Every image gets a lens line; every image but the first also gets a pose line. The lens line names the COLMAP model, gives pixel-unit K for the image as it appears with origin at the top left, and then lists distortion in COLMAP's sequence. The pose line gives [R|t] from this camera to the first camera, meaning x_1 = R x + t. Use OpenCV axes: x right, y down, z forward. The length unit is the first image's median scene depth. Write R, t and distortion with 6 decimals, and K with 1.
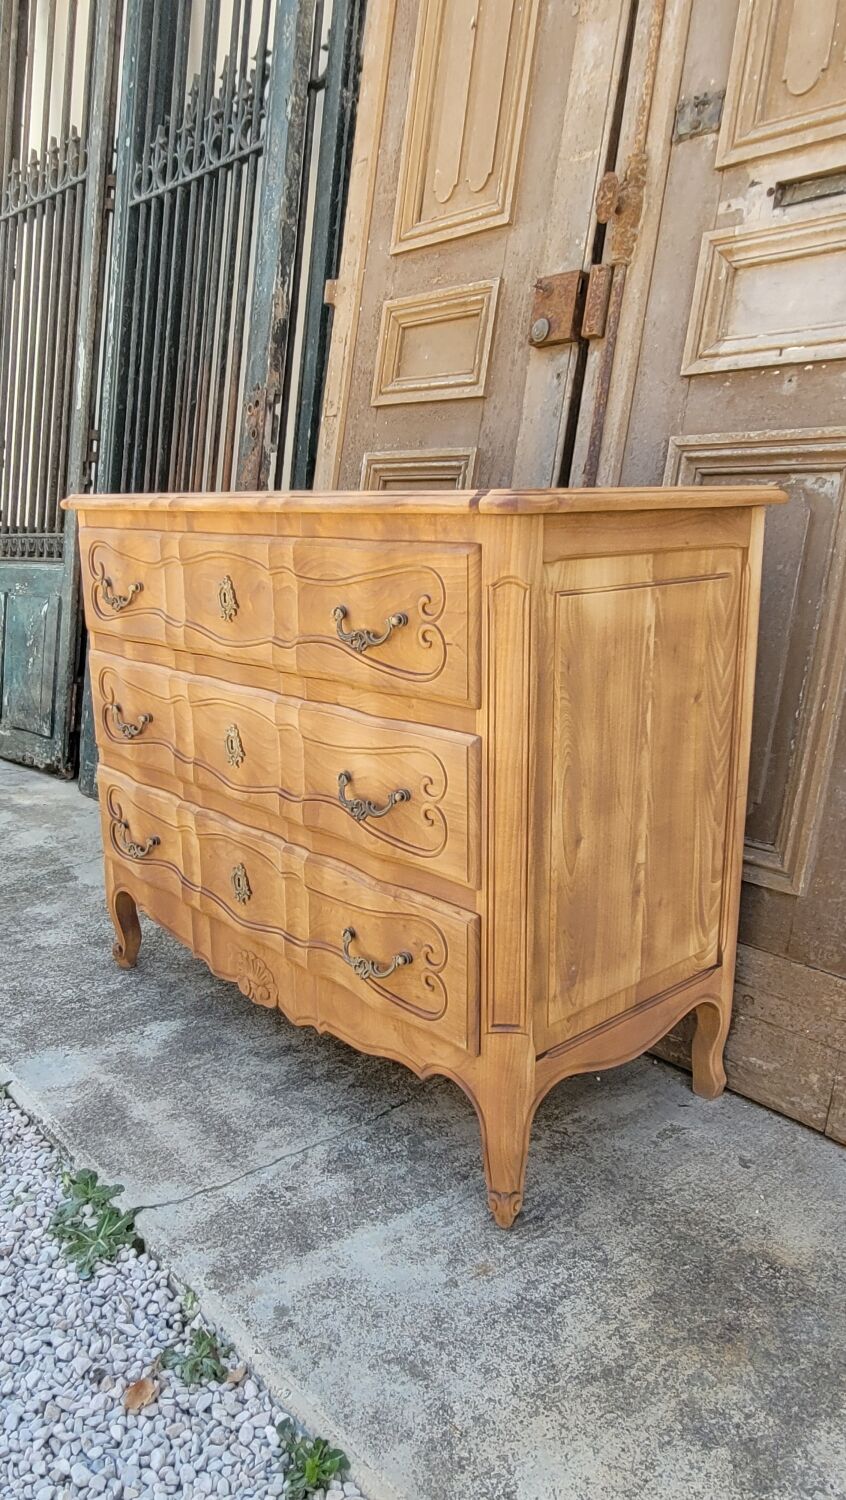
lens RADIAL K [[1073.0, 0, 404.5], [0, 1073.0, 746.2], [0, 0, 1]] dist [0.000948, 0.003510]
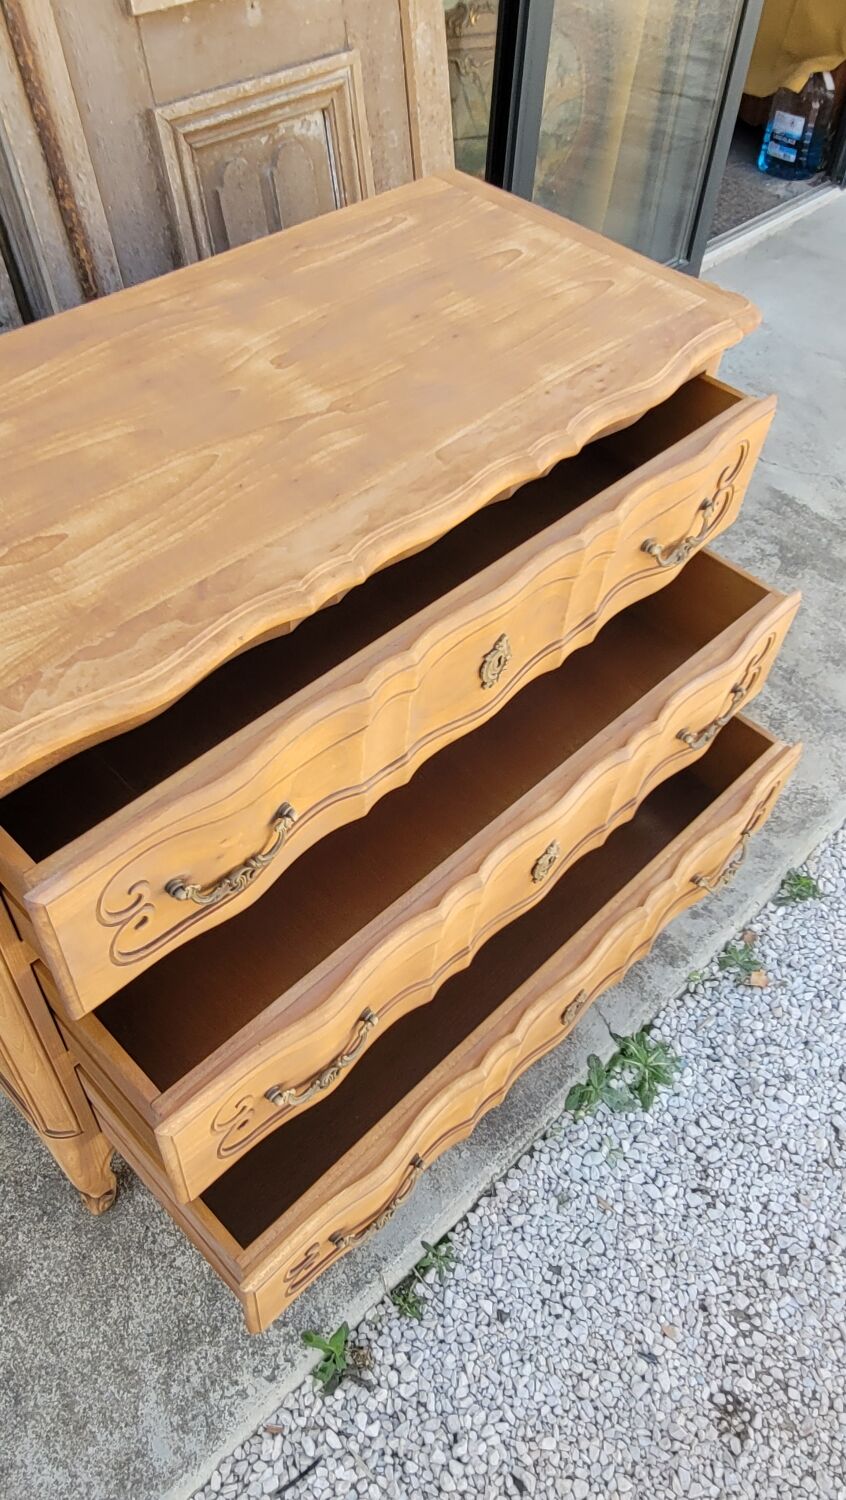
lens RADIAL K [[1073.0, 0, 393.8], [0, 1073.0, 751.2], [0, 0, 1]] dist [0.000948, 0.003510]
pose [[-0.071461, -0.748287, 0.659515, -0.668257], [0.188554, 0.639150, 0.745610, -0.589404], [-0.979459, 0.177636, 0.095418, 0.932089]]
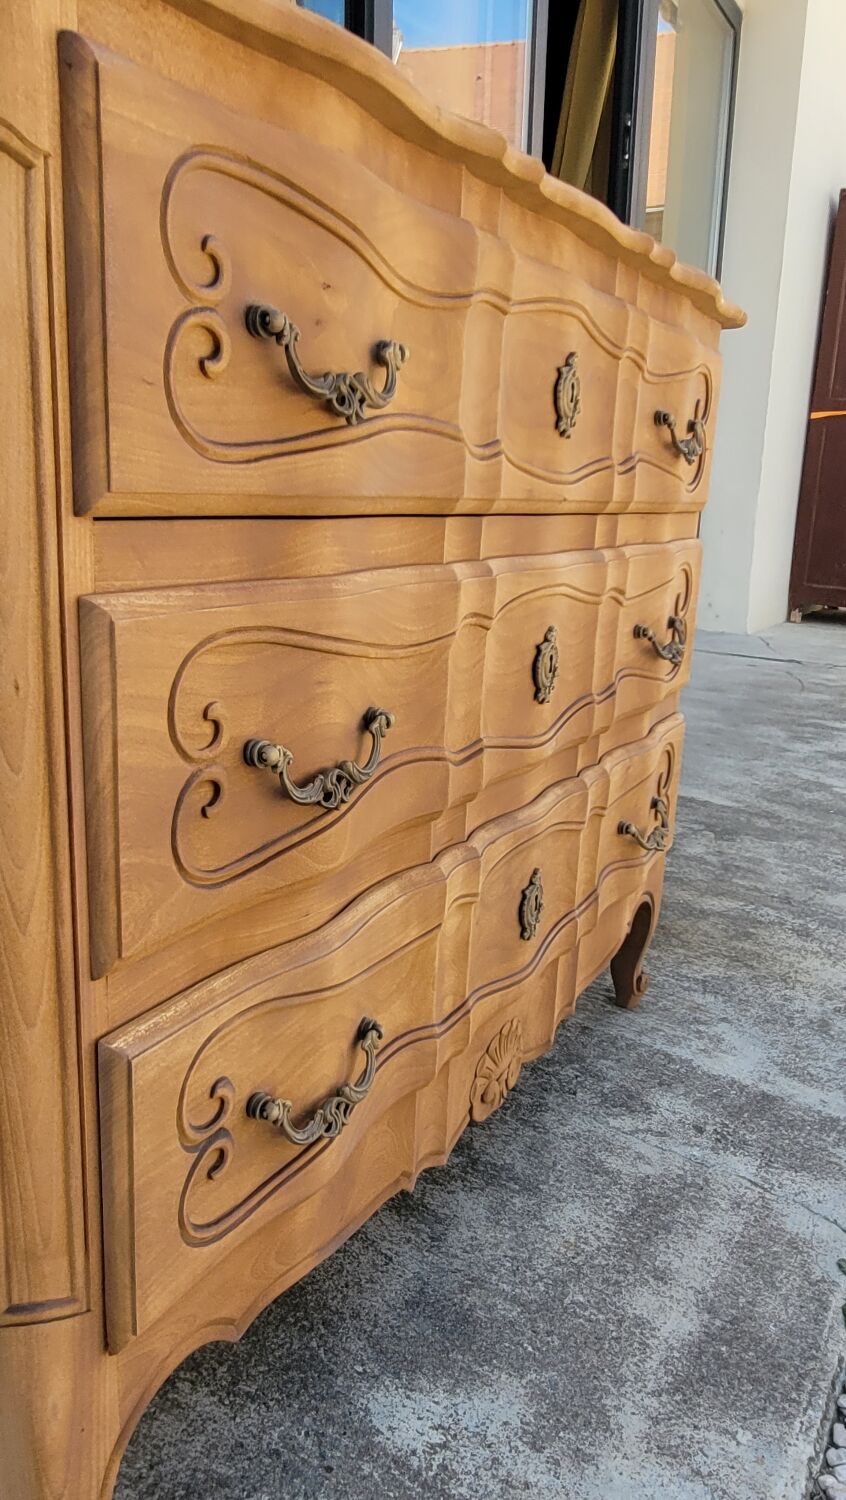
lens RADIAL K [[1073.0, 0, 393.6], [0, 1073.0, 749.4], [0, 0, 1]] dist [0.000948, 0.003510]
pose [[-0.318555, -0.231867, 0.919108, -0.657090], [0.184138, 0.936014, 0.299952, -0.143653], [-0.929847, 0.264794, -0.255477, 1.219454]]
